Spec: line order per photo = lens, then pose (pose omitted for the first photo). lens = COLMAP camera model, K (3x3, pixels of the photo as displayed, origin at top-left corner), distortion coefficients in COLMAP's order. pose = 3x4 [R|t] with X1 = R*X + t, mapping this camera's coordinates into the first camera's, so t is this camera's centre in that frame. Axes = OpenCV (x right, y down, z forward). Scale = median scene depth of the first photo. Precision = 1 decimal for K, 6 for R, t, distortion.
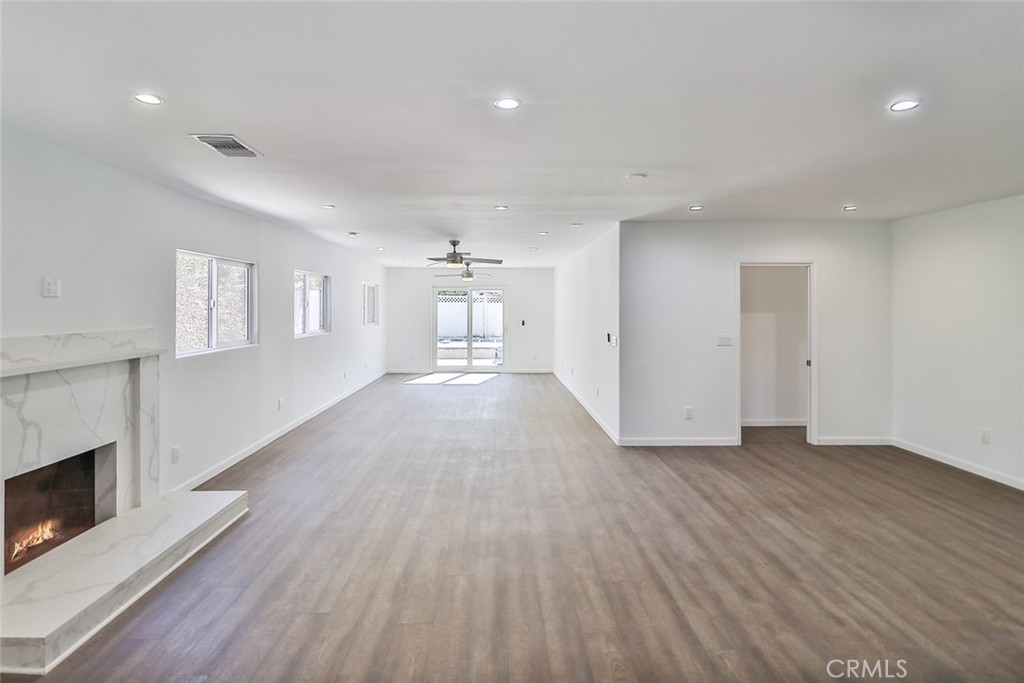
lens RADIAL K [[518.7, 0, 509.1], [0, 518.7, 298.3], [0, 0, 1]] dist [-0.003085, -0.017542]
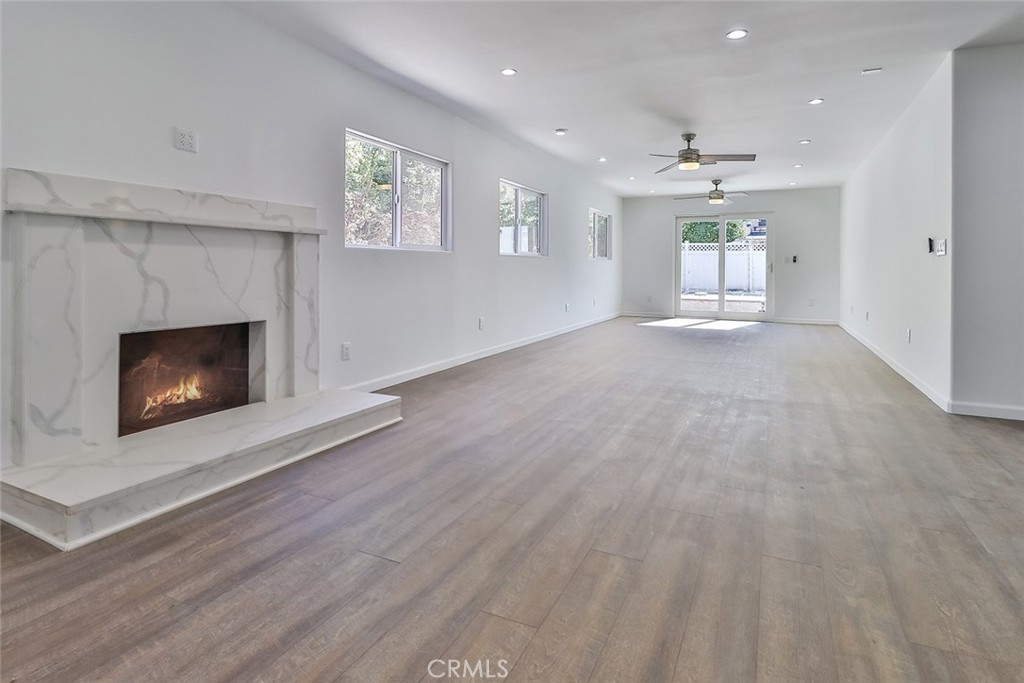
lens RADIAL K [[531.7, 0, 512.4], [0, 531.7, 271.1], [0, 0, 1]] dist [-0.022902, -0.001856]
pose [[0.886357, 0.004239, -0.462984, 0.059769], [0.004501, 0.999832, 0.017772, 0.160775], [0.462981, -0.017836, 0.886188, 0.335665]]
